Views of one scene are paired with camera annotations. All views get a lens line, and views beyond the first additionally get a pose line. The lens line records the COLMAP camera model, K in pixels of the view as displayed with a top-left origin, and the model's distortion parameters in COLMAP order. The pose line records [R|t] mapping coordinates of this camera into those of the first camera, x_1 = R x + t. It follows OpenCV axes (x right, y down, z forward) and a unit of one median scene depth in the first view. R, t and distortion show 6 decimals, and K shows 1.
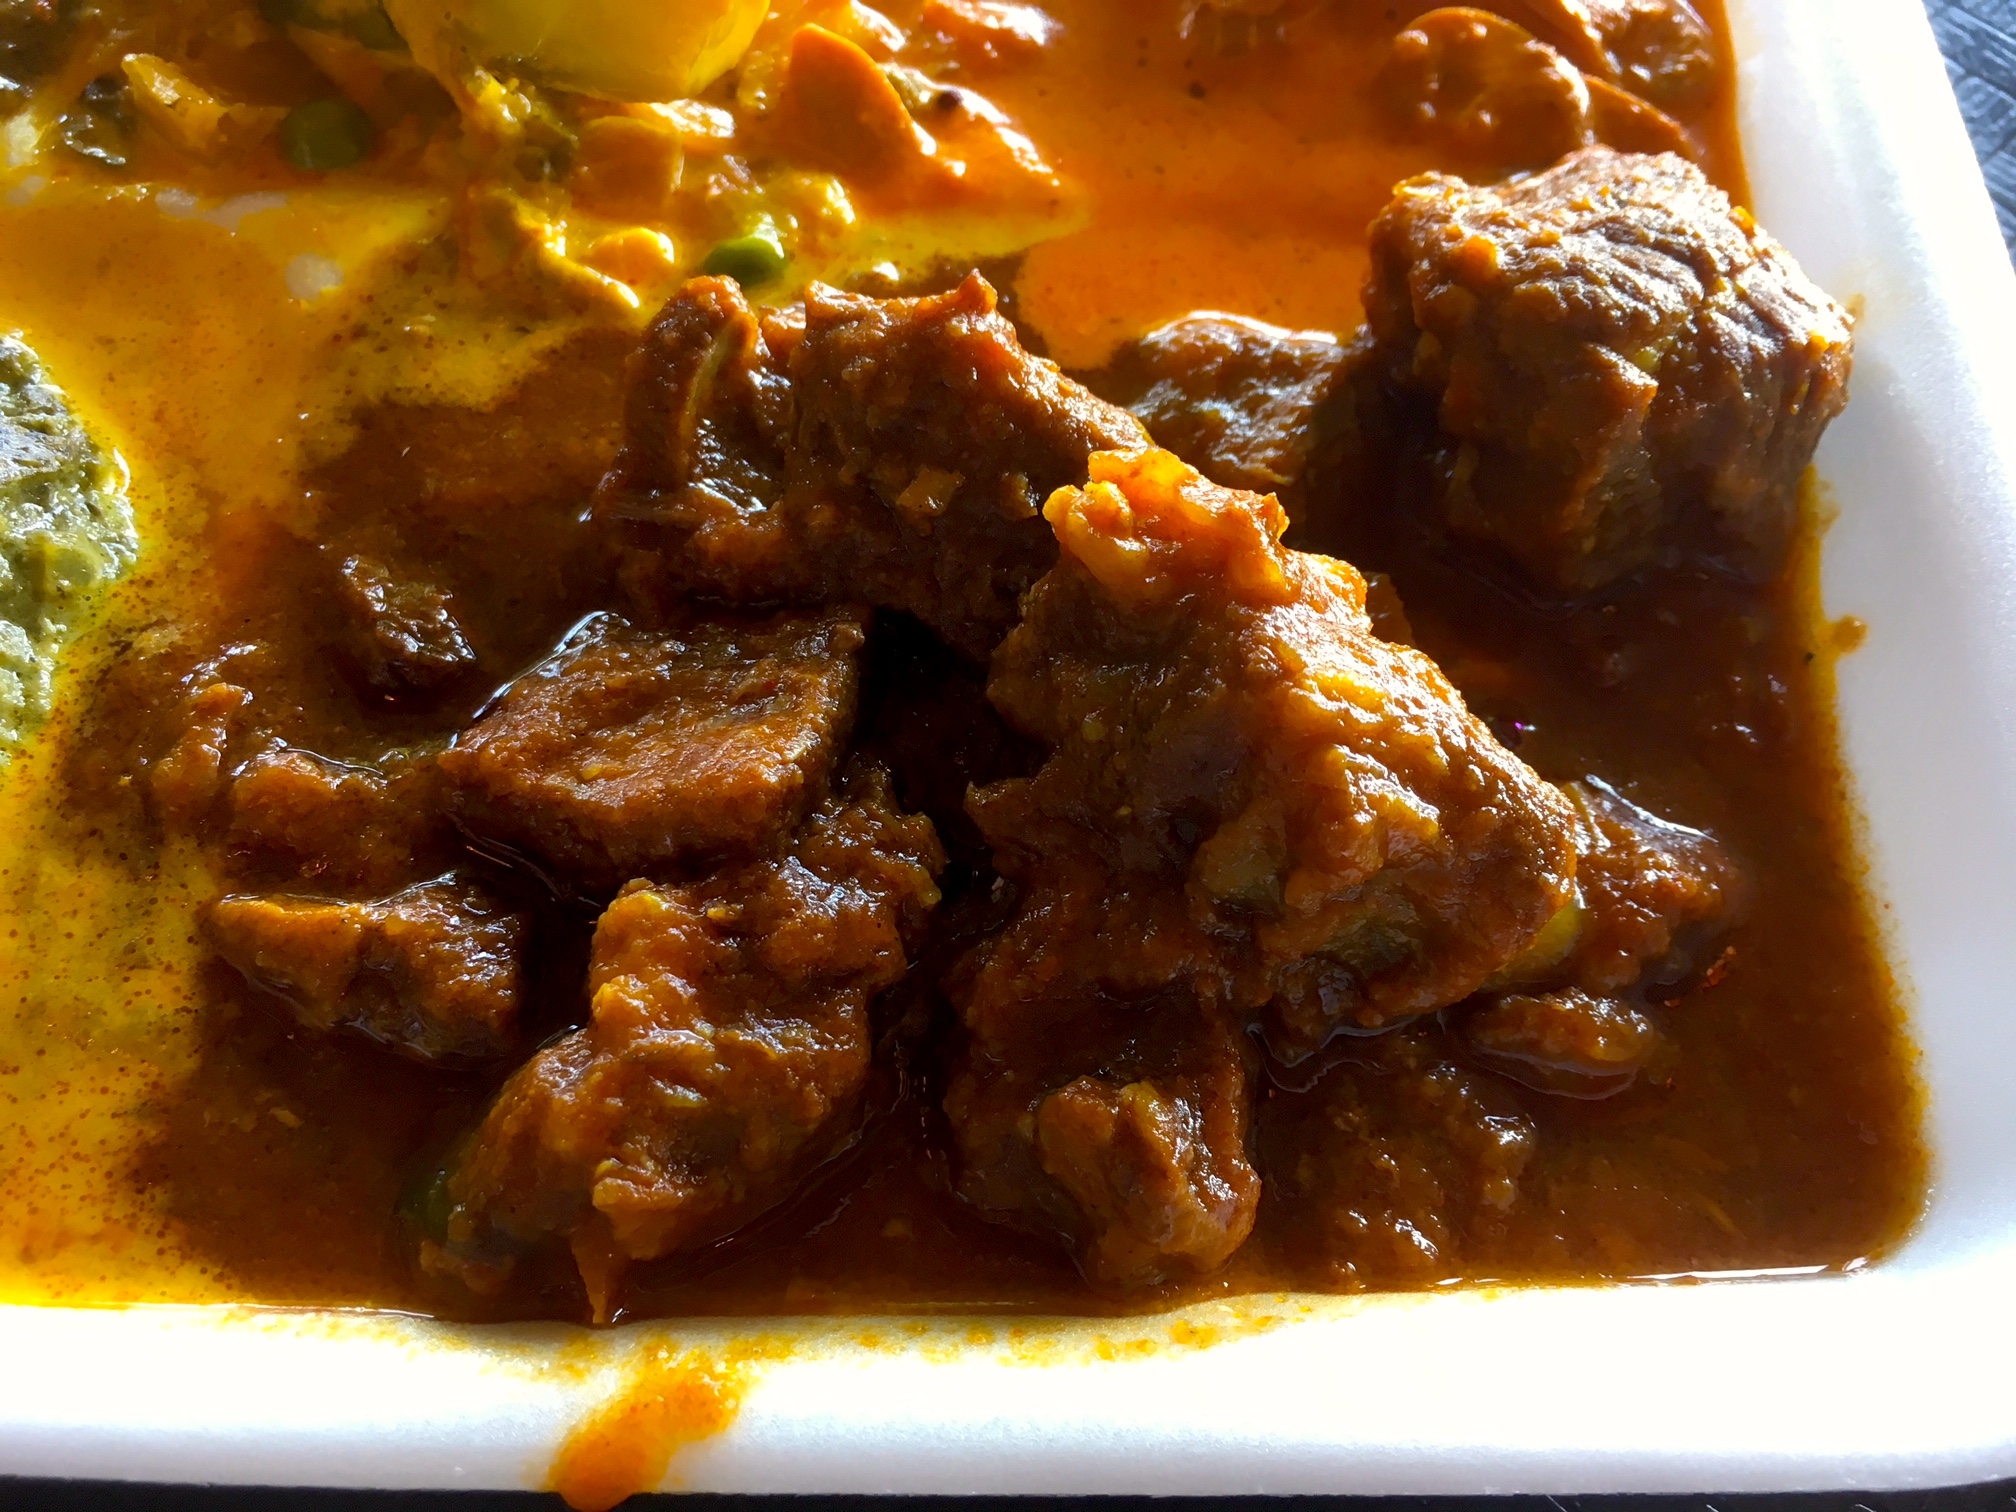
lens RADIAL K [[1881.6, 0, 1008.0], [0, 1881.6, 756.0], [0, 0, 1]] dist [0.065009, -0.160752]
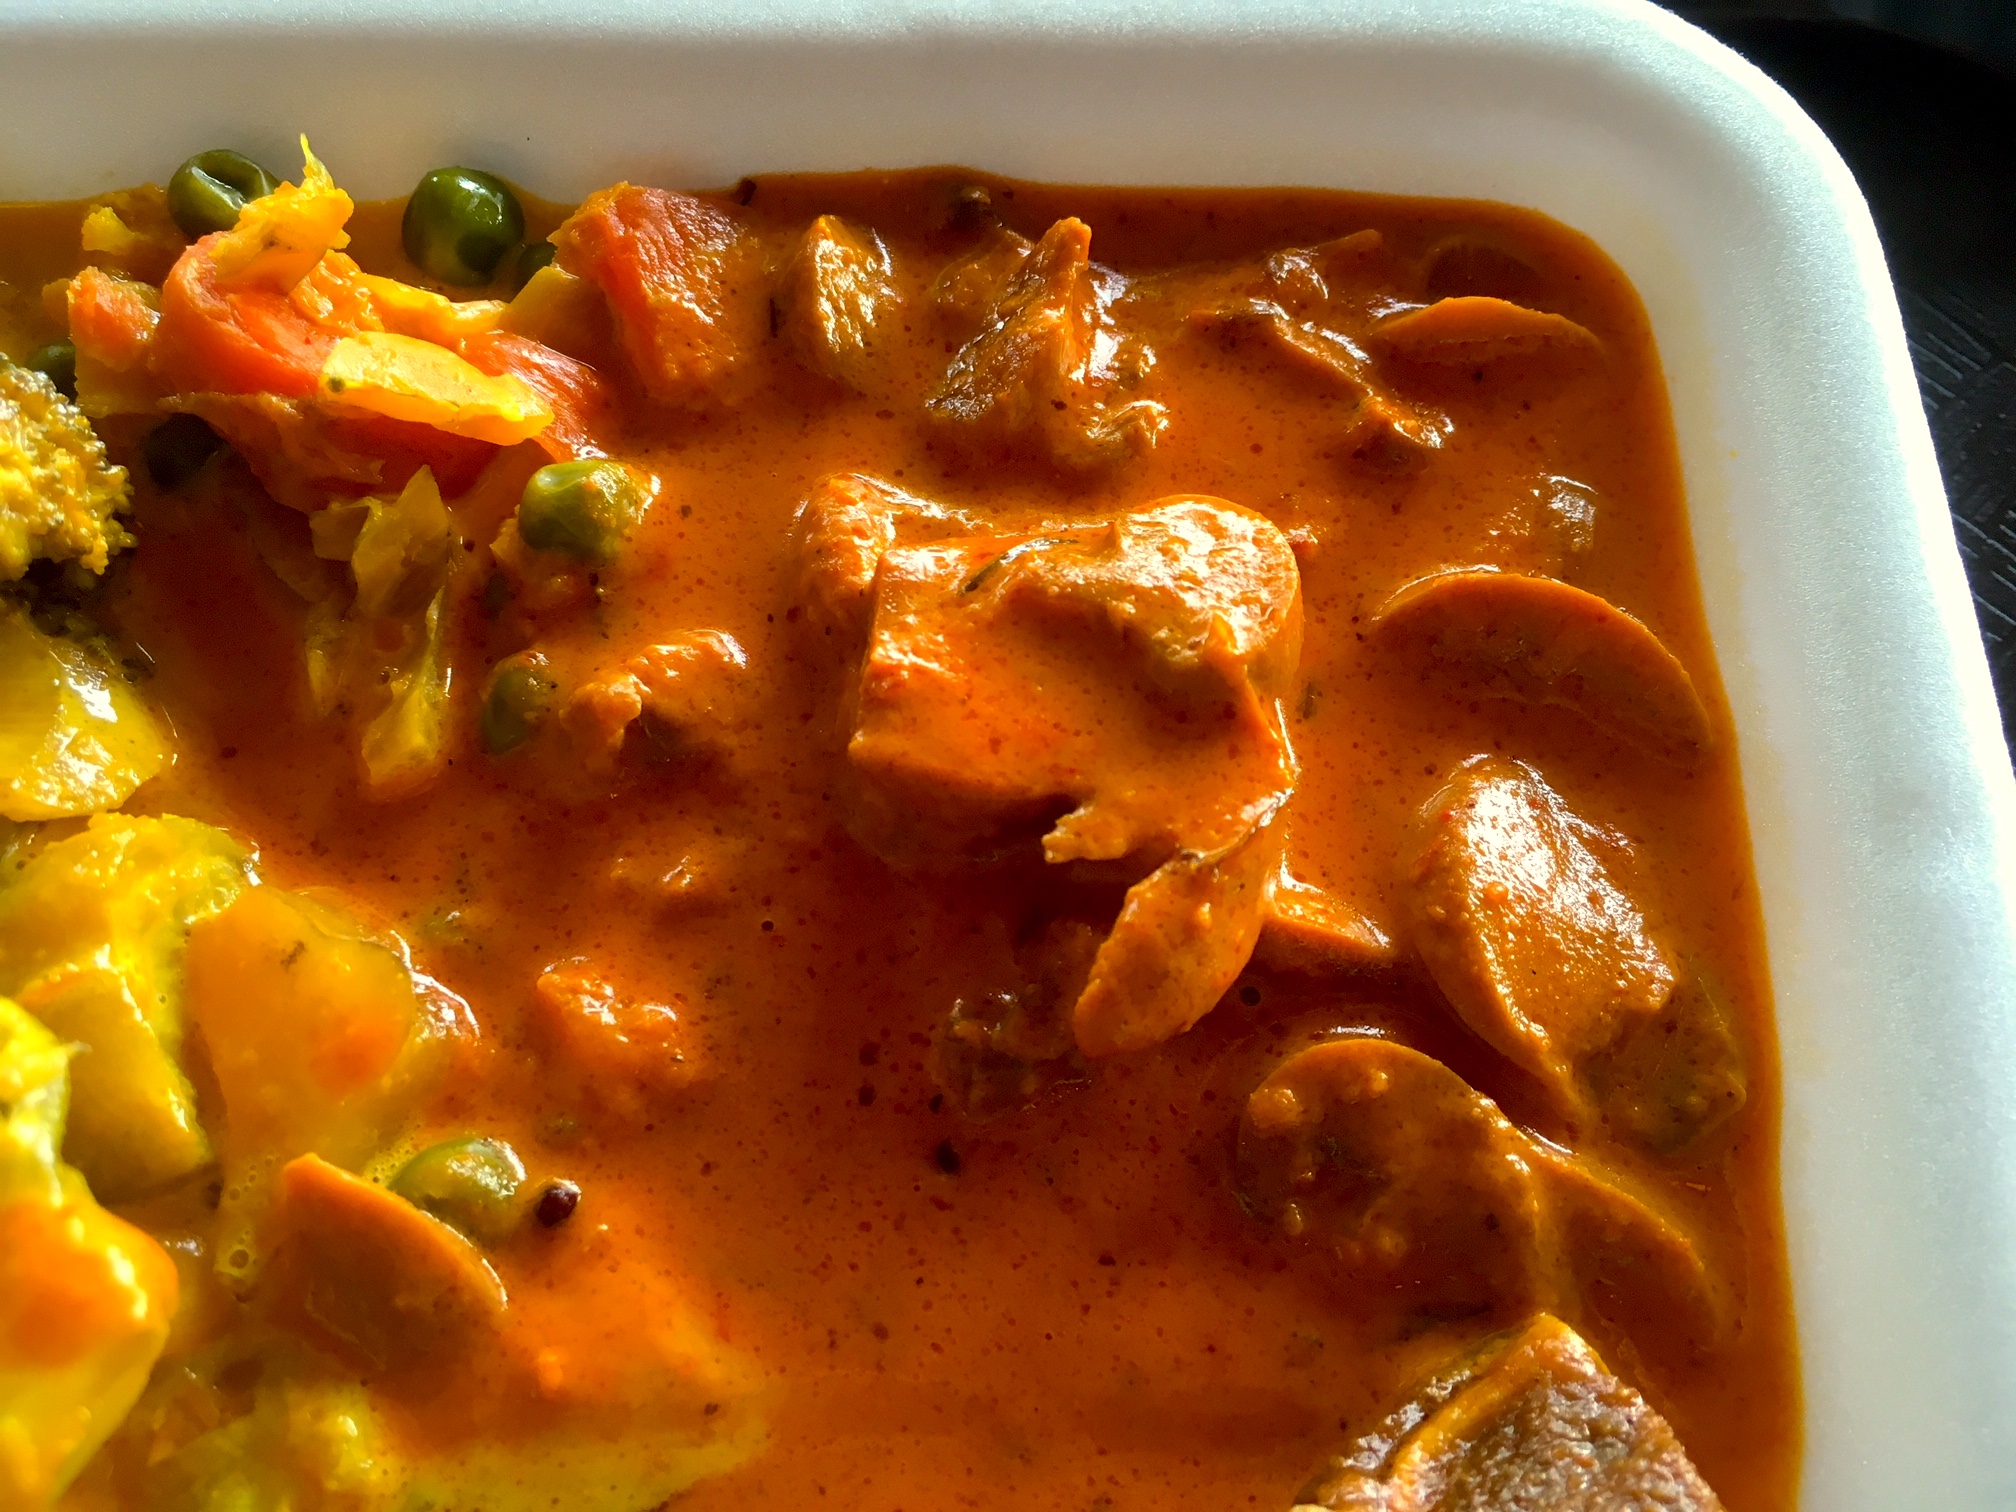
lens RADIAL K [[1881.6, 0, 1008.0], [0, 1881.6, 756.0], [0, 0, 1]] dist [0.065009, -0.160752]
pose [[0.999908, -0.013491, -0.001125, 0.134757], [0.013537, 0.995704, 0.091594, -0.597645], [-0.000115, -0.091601, 0.995796, 0.402137]]
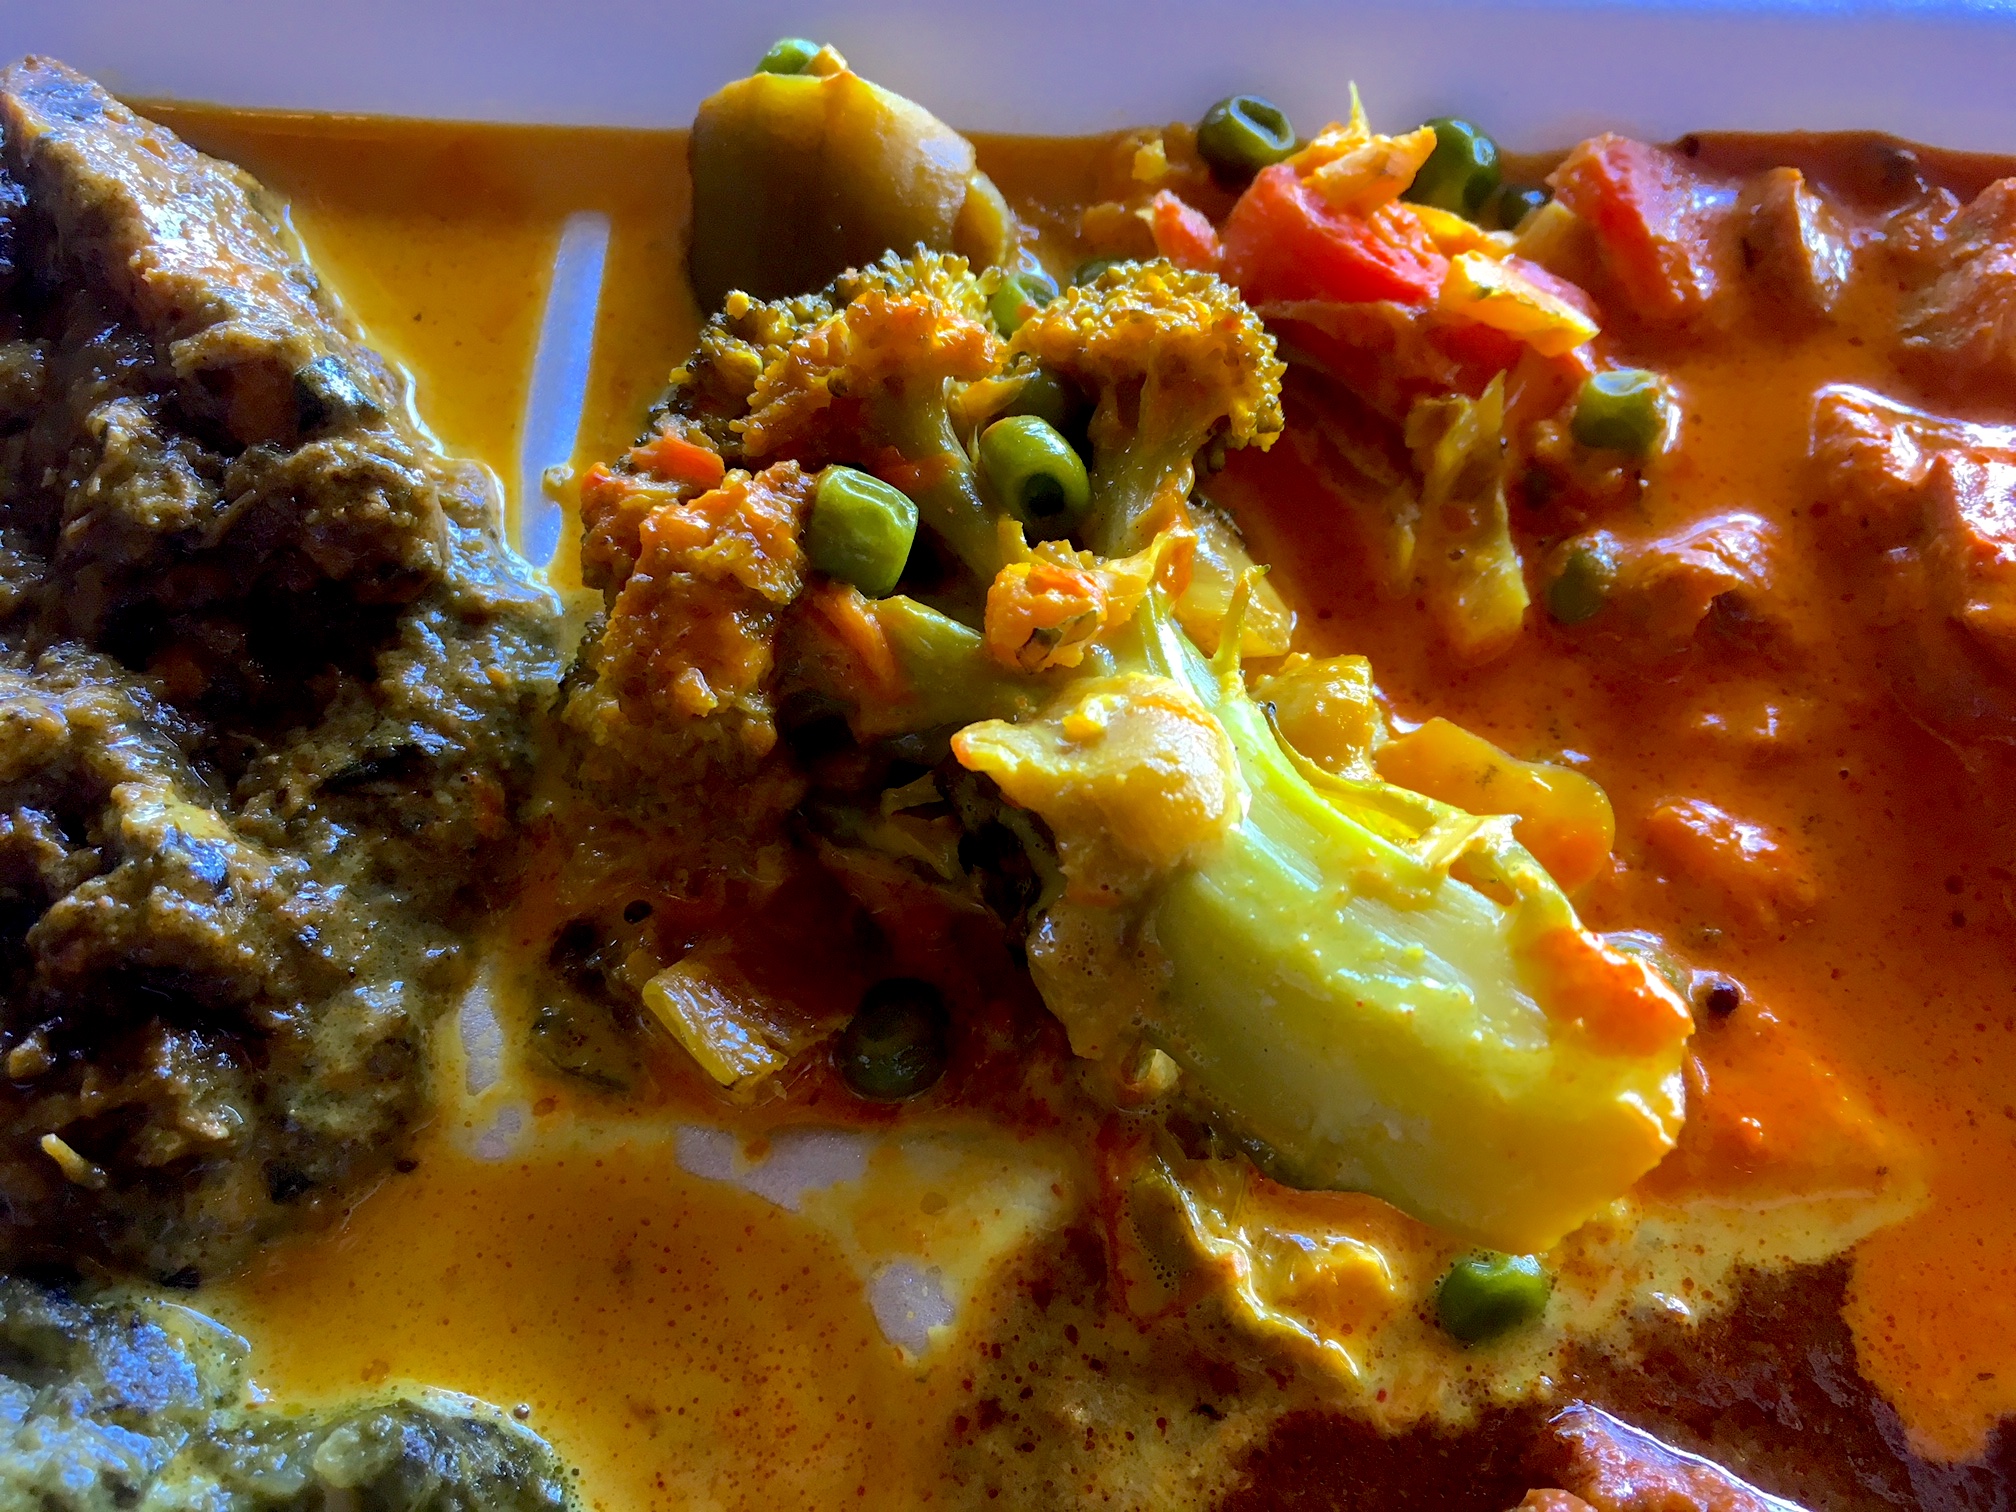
lens RADIAL K [[1881.6, 0, 1008.0], [0, 1881.6, 756.0], [0, 0, 1]] dist [0.065009, -0.160752]
pose [[0.999754, 0.020769, -0.007763, -0.331738], [-0.020073, 0.996510, 0.081029, -0.534000], [0.009419, -0.080853, 0.996682, 0.281463]]
